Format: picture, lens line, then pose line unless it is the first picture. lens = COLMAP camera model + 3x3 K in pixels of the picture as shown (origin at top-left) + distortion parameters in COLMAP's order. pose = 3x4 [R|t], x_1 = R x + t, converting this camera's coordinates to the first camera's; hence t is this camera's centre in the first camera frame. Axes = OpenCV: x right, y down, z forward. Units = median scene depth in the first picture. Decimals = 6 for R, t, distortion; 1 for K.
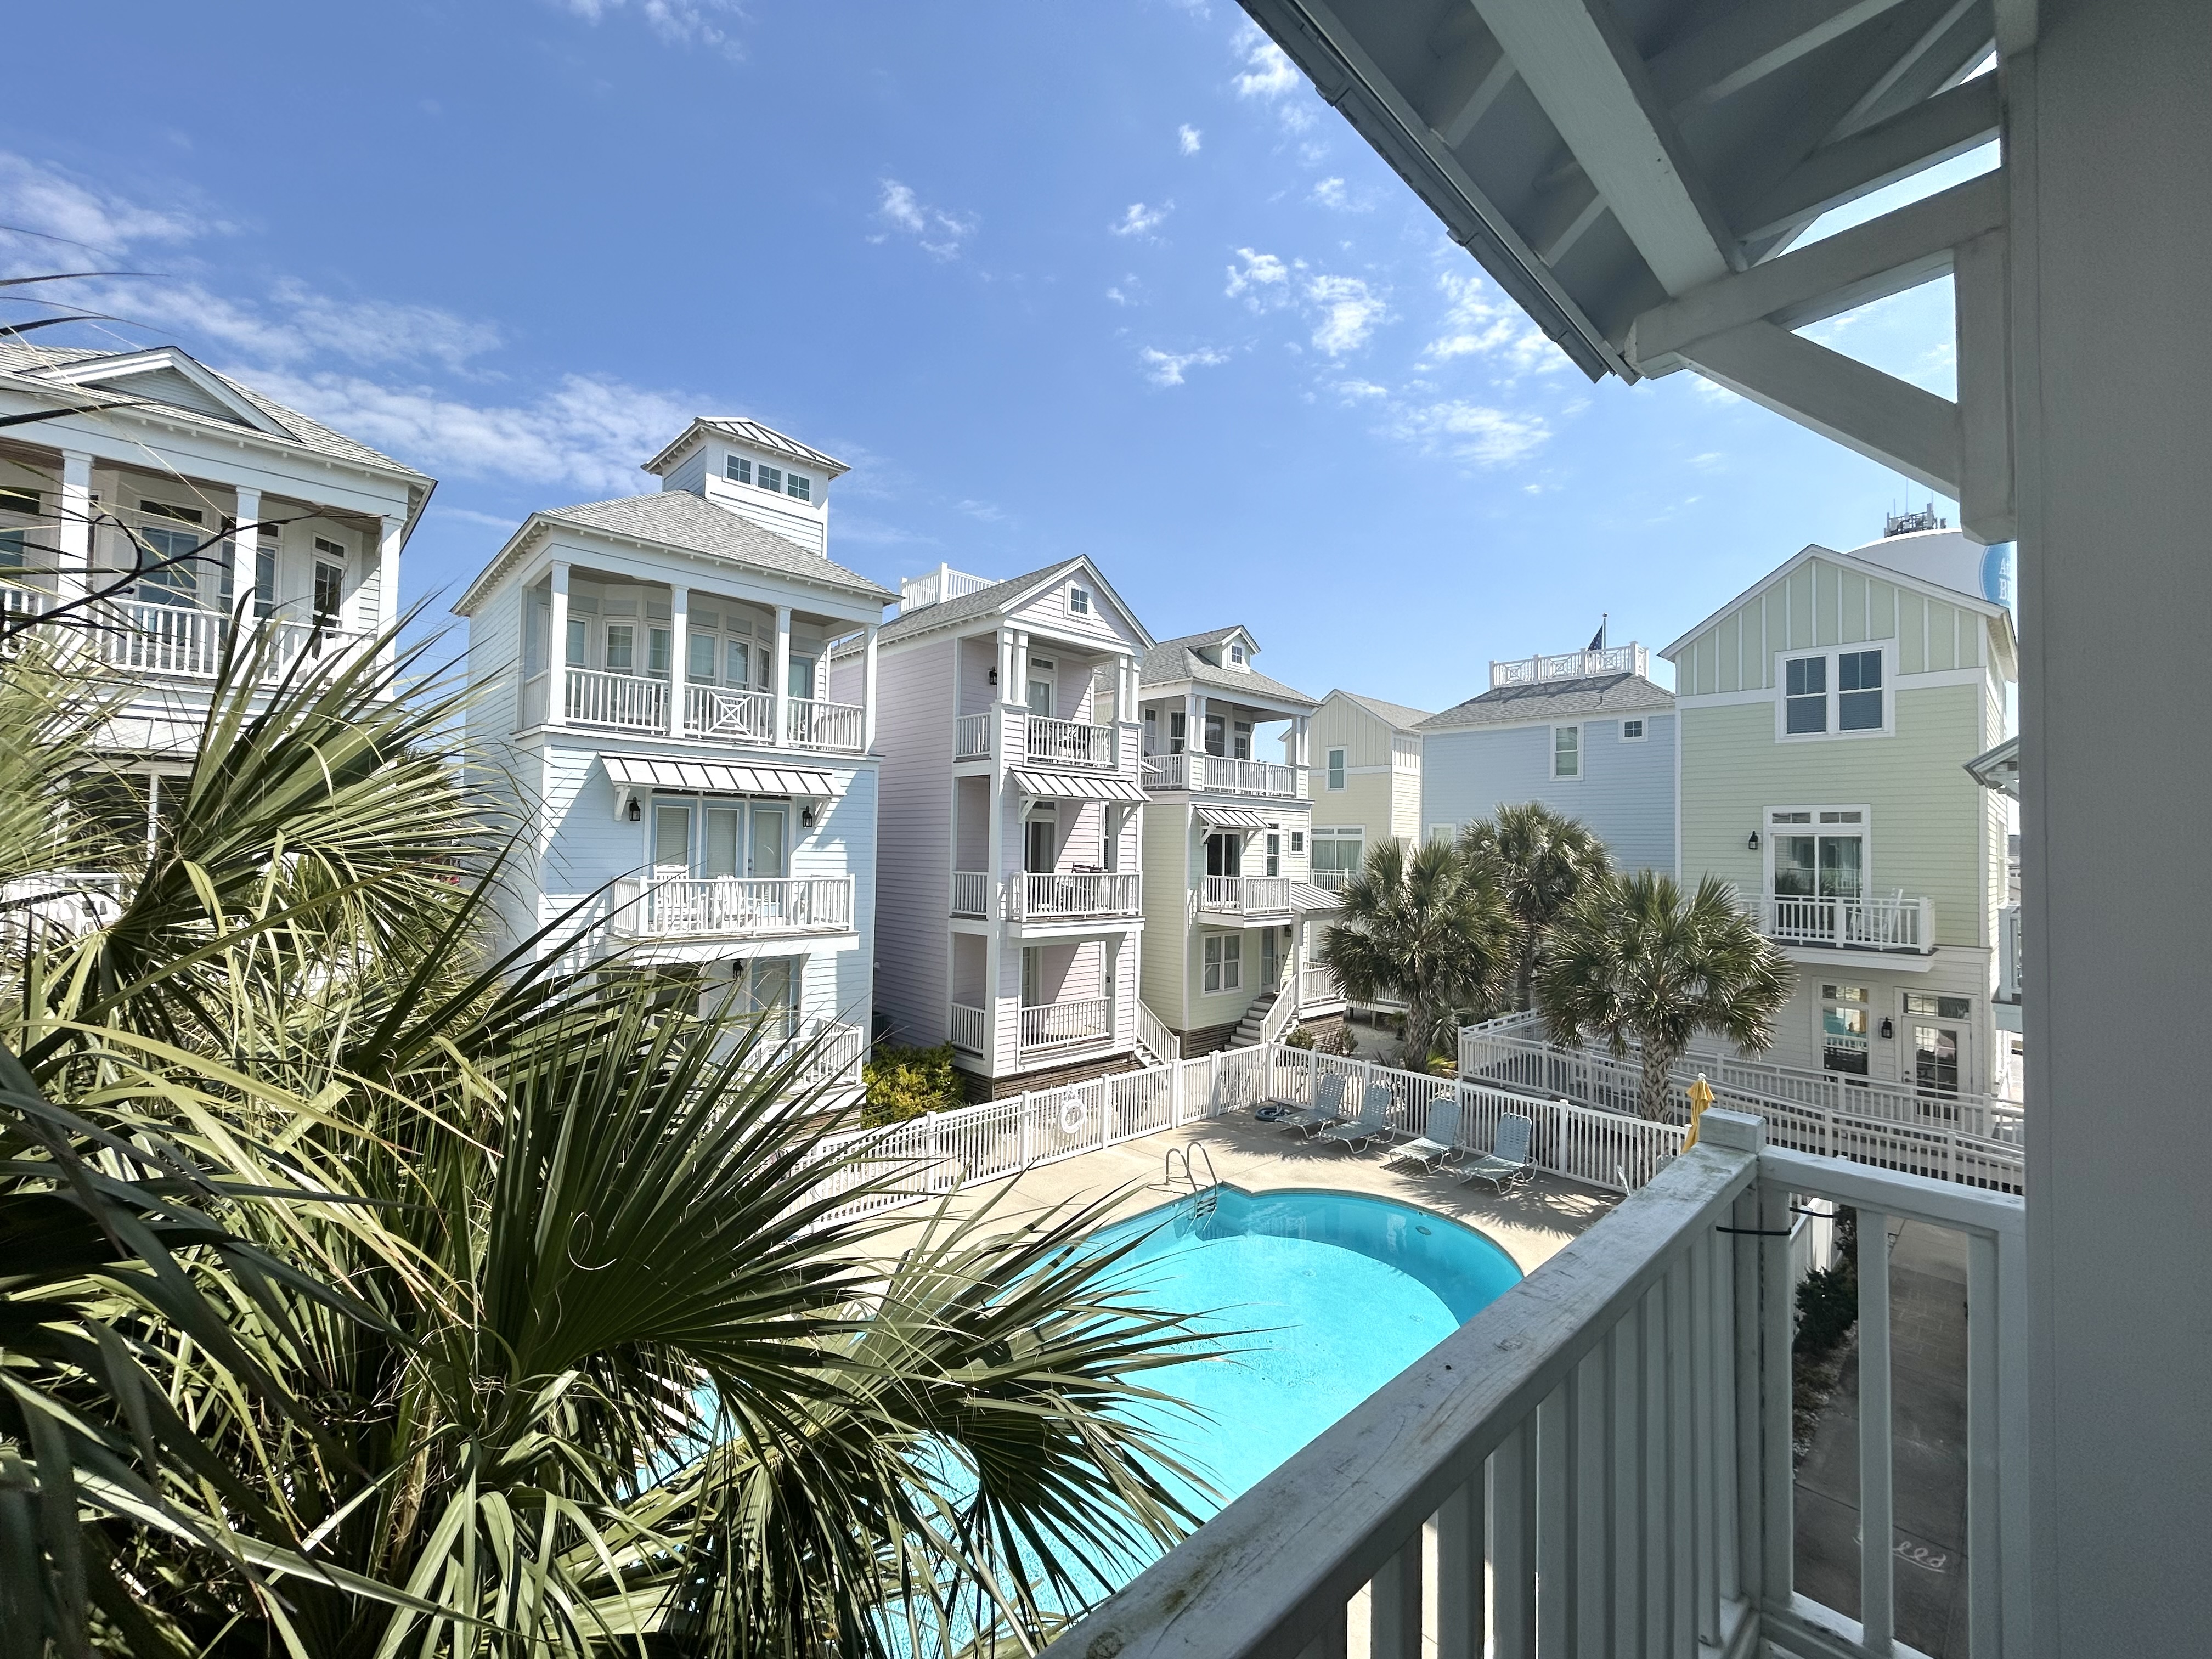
lens RADIAL K [[895.2, 0, 1103.8], [0, 895.2, 816.9], [0, 0, 1]] dist [0.001269, 0.000454]
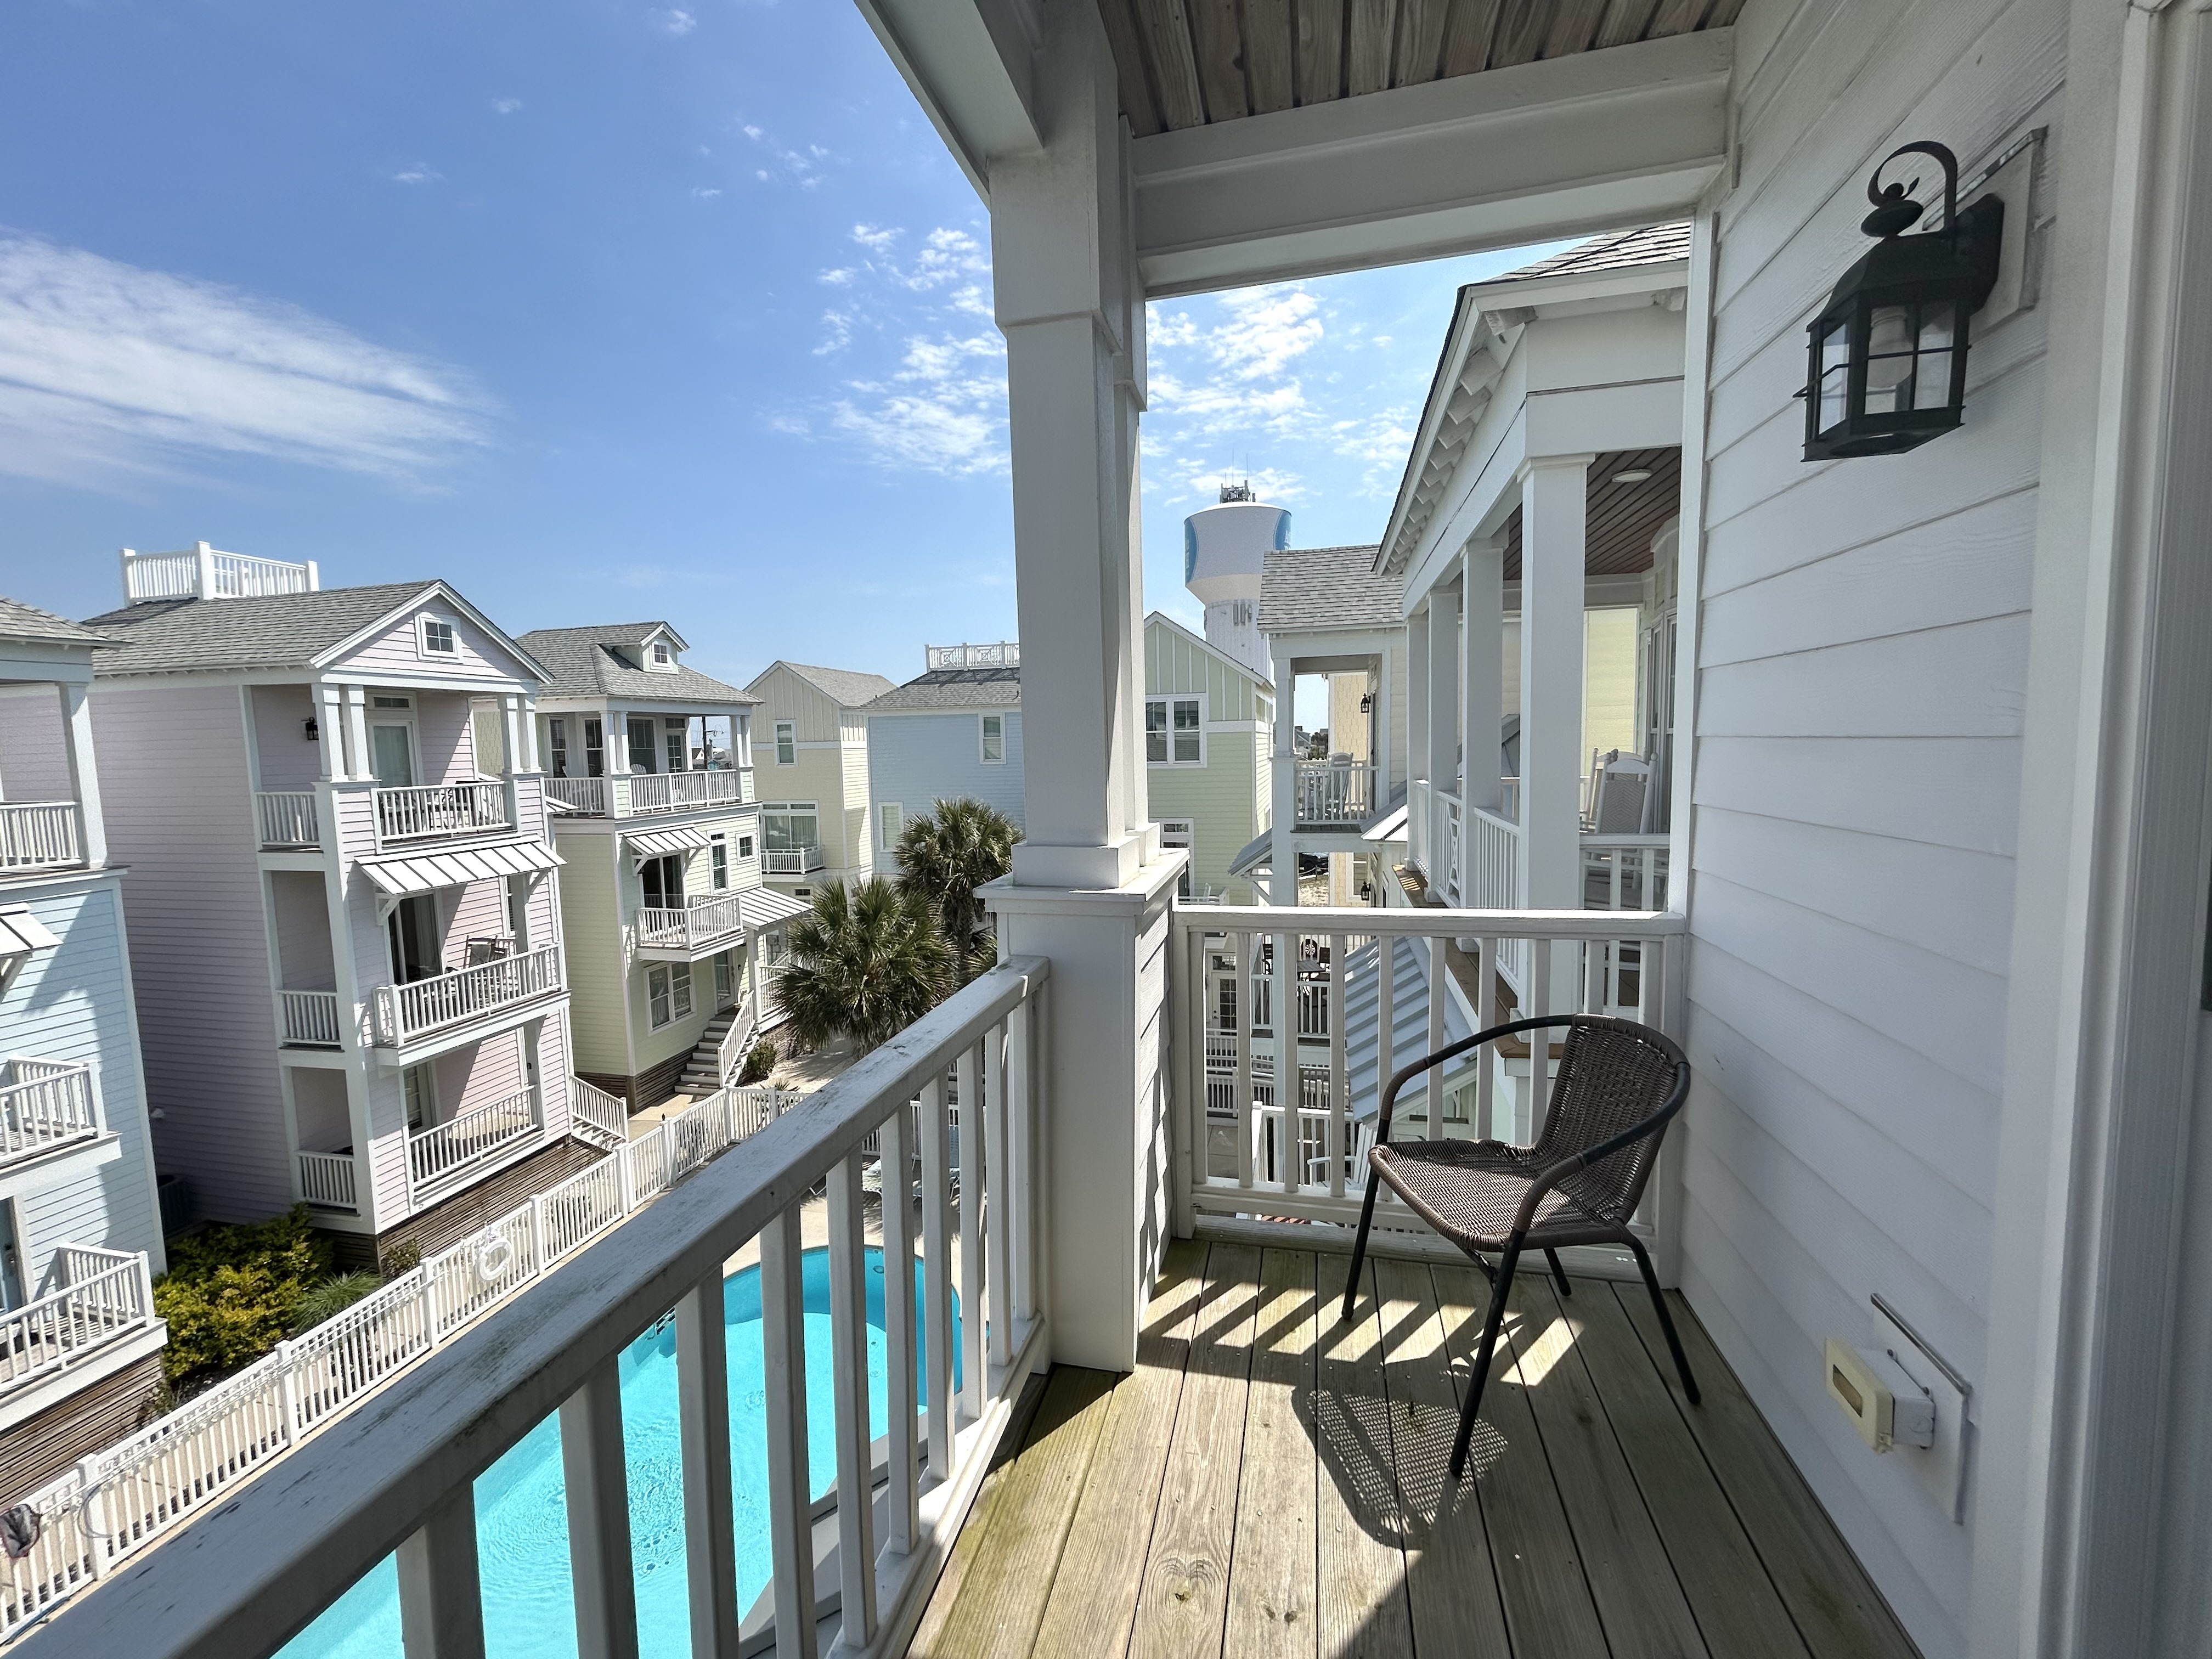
lens RADIAL K [[895.2, 0, 1105.7], [0, 895.2, 822.9], [0, 0, 1]] dist [0.001269, 0.000454]
pose [[0.833177, -0.087582, 0.546027, 0.020339], [0.018674, 0.991272, 0.130504, -0.188696], [-0.552691, -0.098536, 0.827541, -0.033372]]
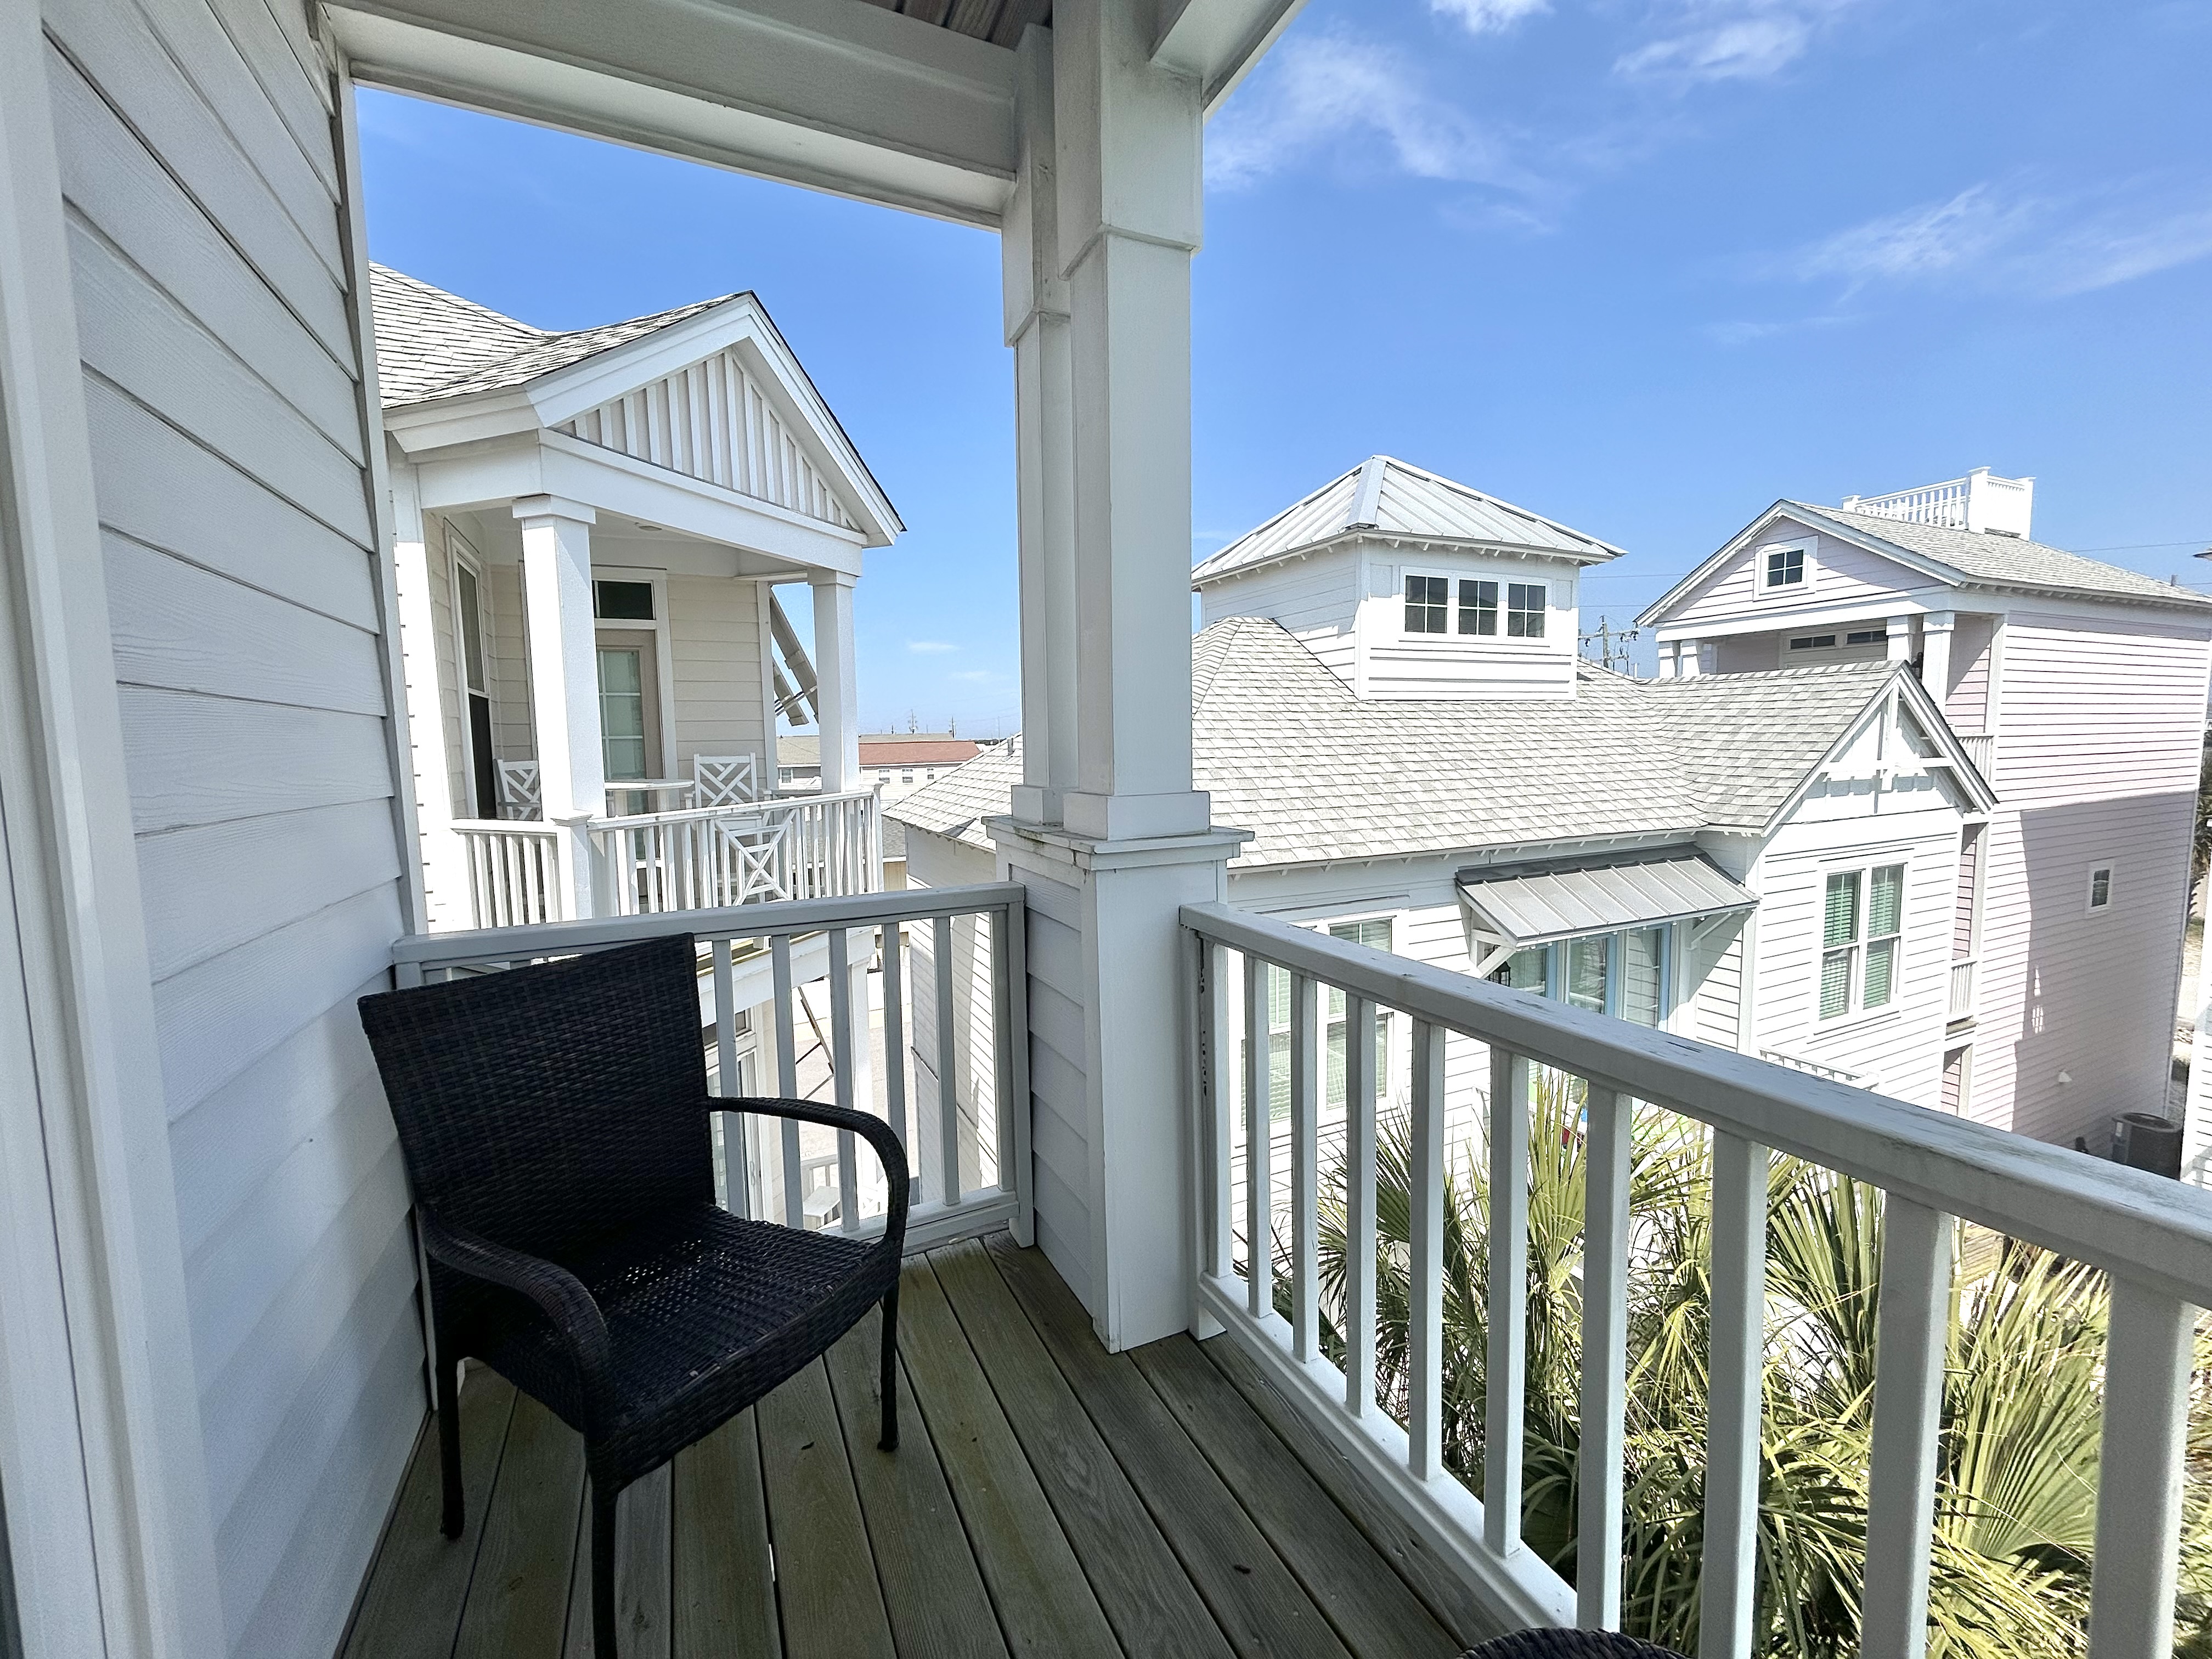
lens RADIAL K [[895.2, 0, 1105.1], [0, 895.2, 819.8], [0, 0, 1]] dist [0.001269, 0.000454]
pose [[-0.305468, 0.069429, -0.949668, 0.950067], [0.048641, 0.997174, 0.057257, -0.118400], [0.950959, -0.028703, -0.307981, 0.778438]]
